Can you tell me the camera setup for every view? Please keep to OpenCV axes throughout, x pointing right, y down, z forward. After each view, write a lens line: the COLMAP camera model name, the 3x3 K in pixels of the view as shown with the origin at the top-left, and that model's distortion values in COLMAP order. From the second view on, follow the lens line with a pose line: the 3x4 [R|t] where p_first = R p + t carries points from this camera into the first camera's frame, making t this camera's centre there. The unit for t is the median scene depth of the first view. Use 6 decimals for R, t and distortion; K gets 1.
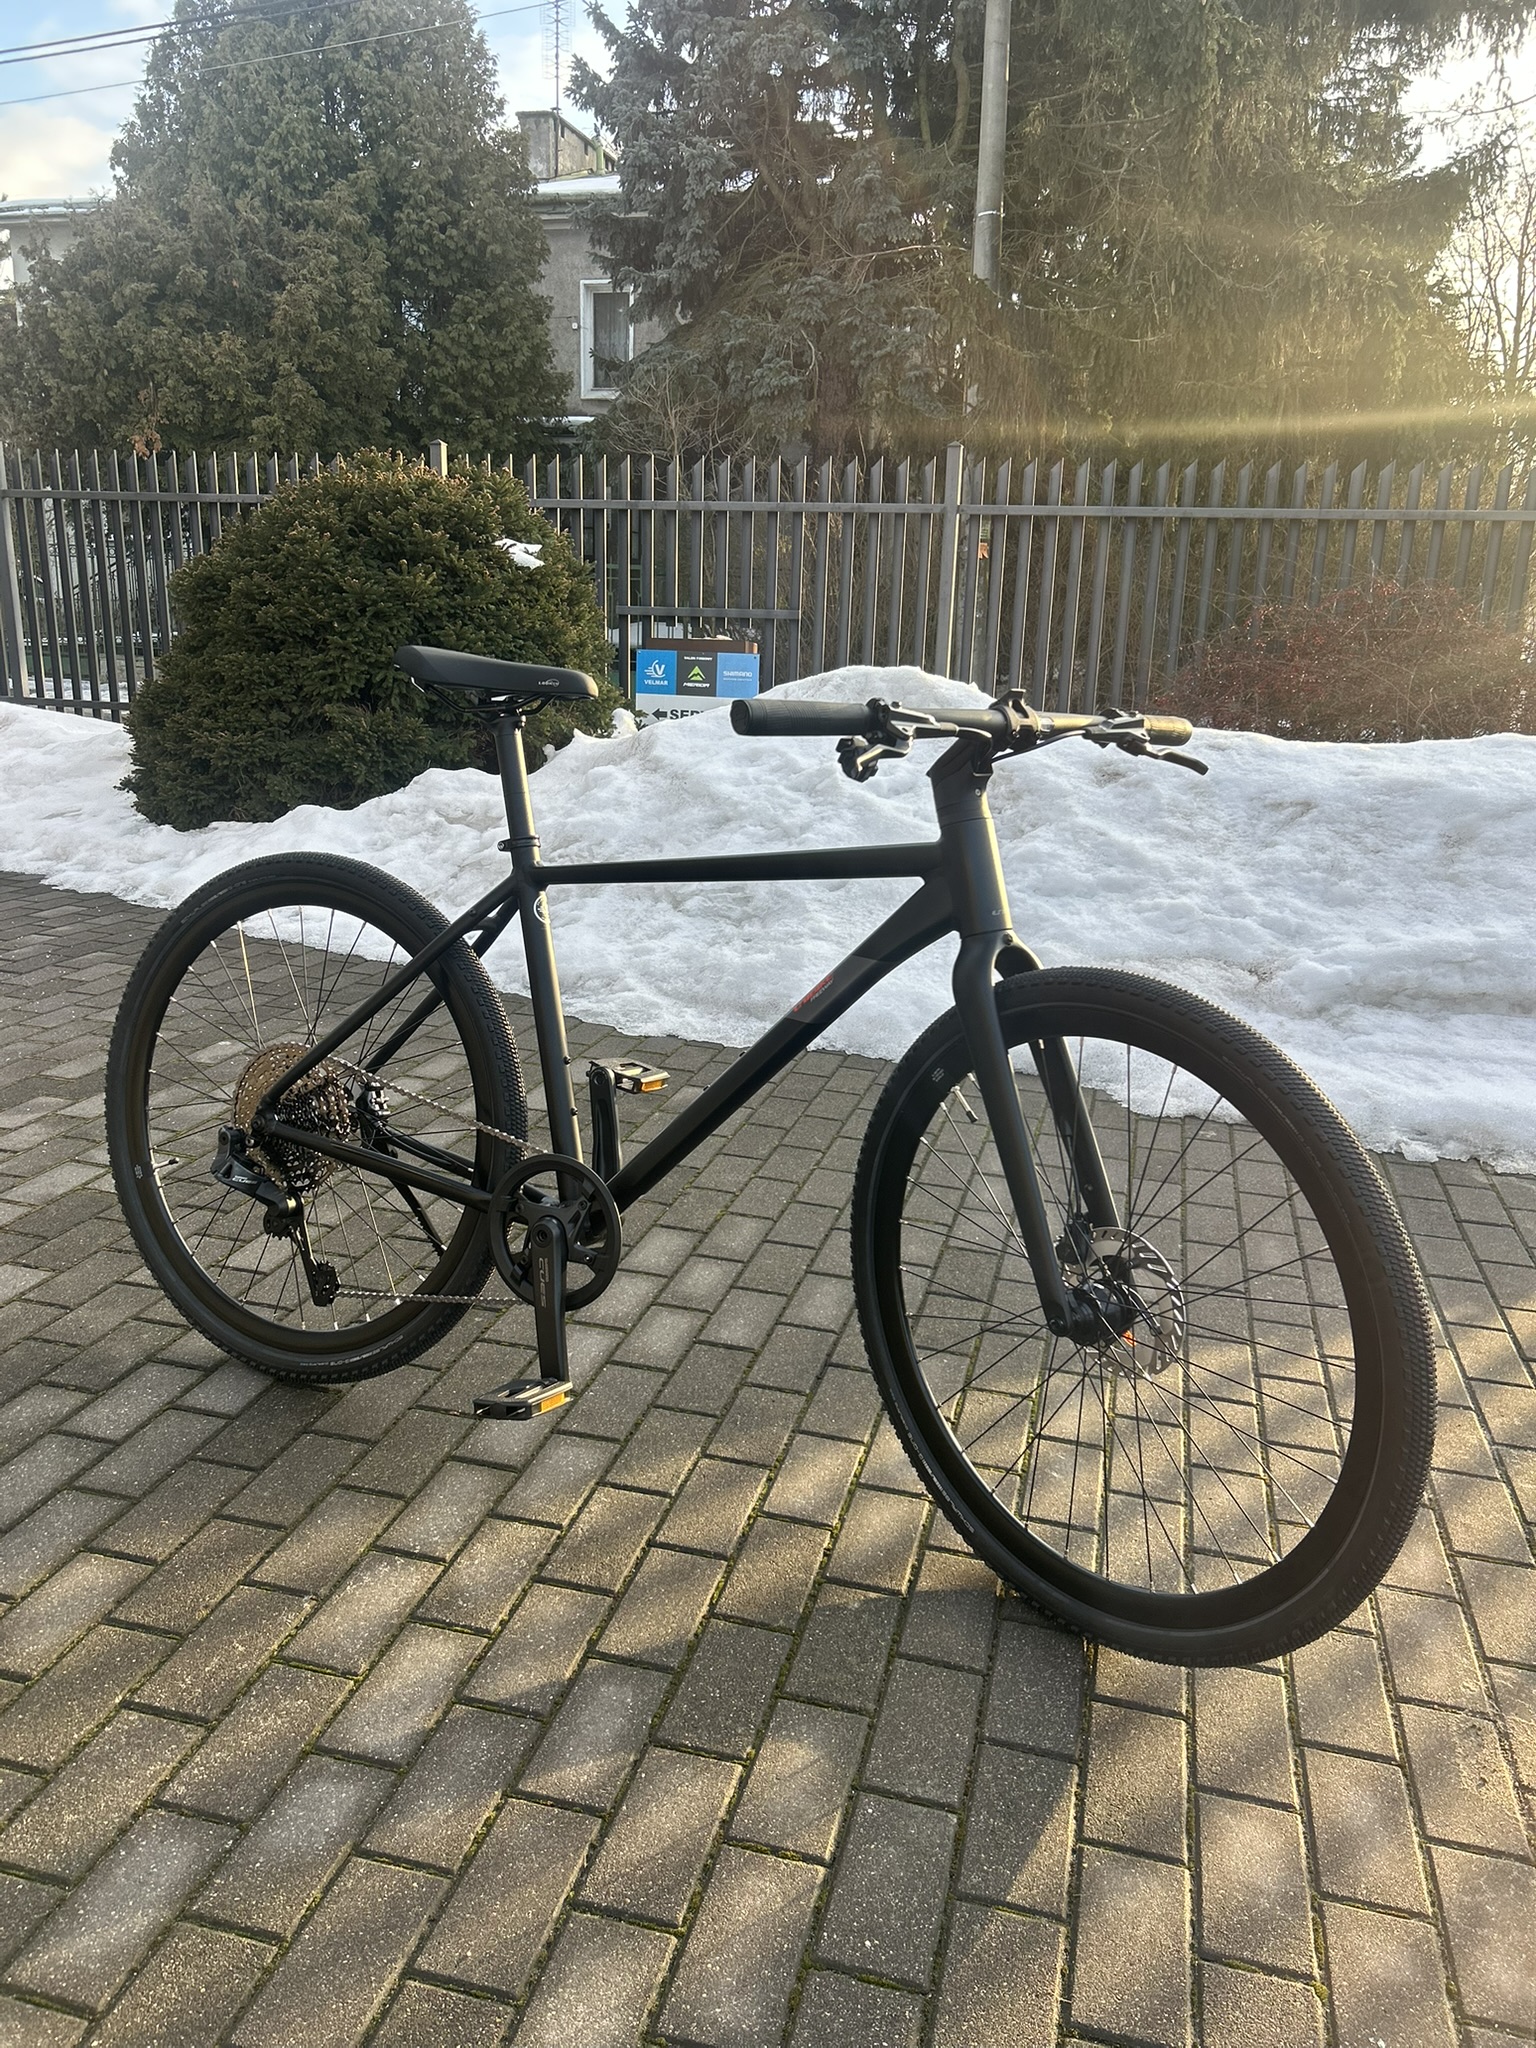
lens RADIAL K [[1546.4, 0, 753.8], [0, 1546.4, 1045.1], [0, 0, 1]] dist [0.038094, -0.041659]
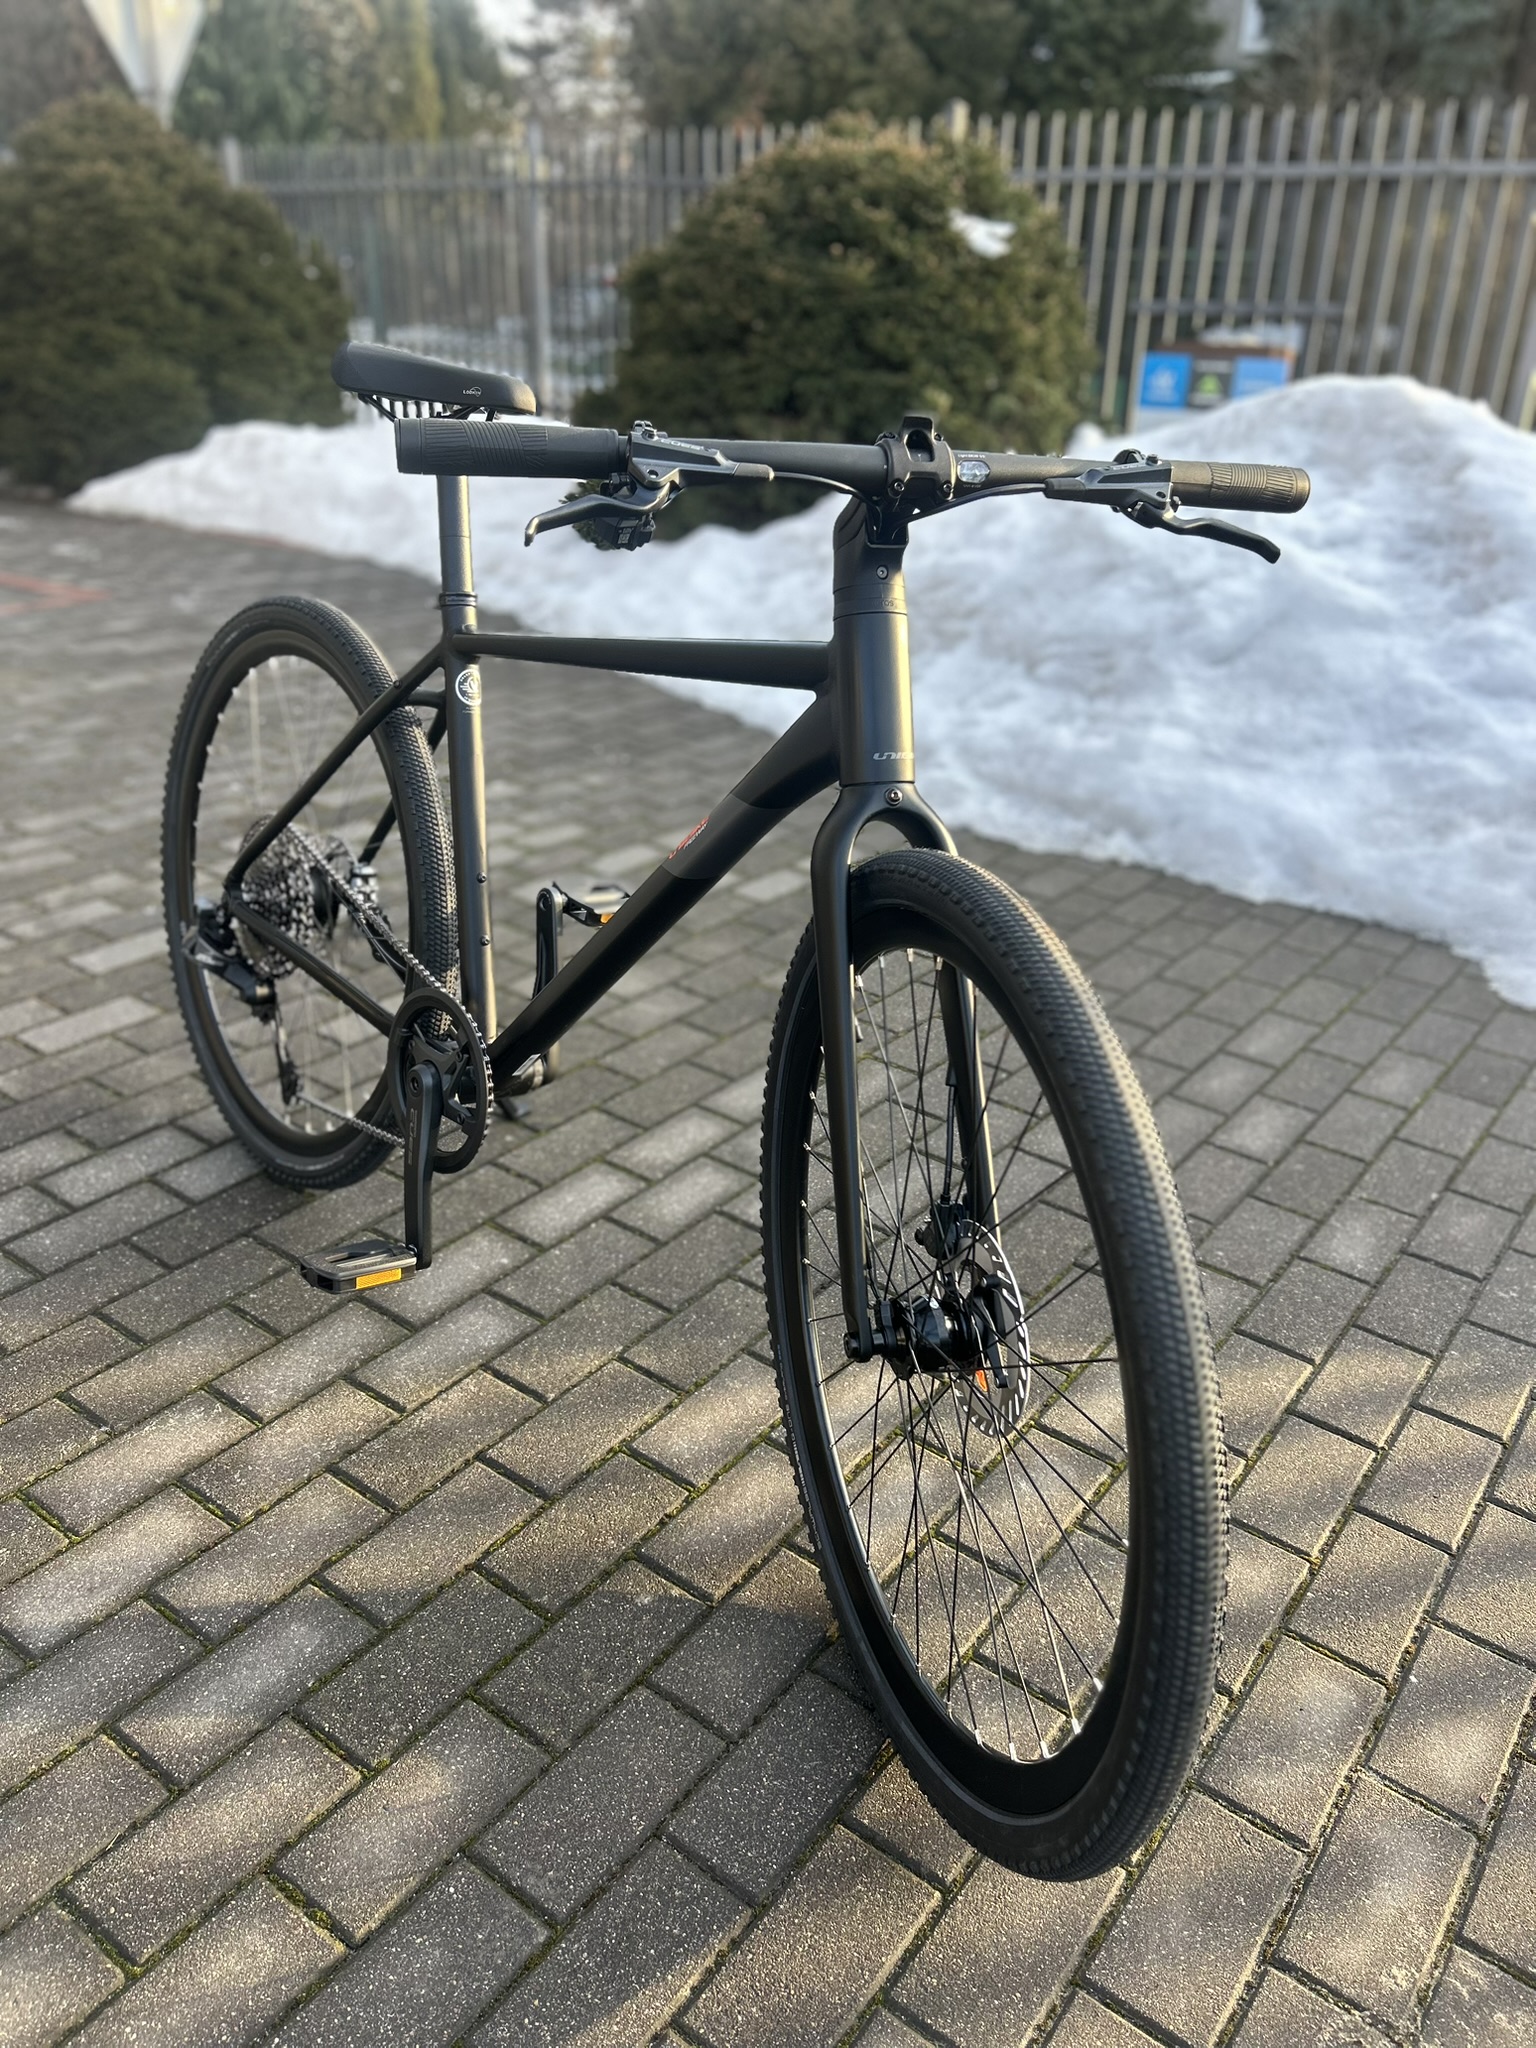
lens RADIAL K [[1546.4, 0, 753.8], [0, 1546.4, 1045.1], [0, 0, 1]] dist [0.038094, -0.041659]
pose [[0.926316, 0.159960, -0.341103, 0.301901], [-0.100965, 0.977672, 0.184292, -0.067508], [0.362966, -0.136273, 0.921784, 0.270734]]
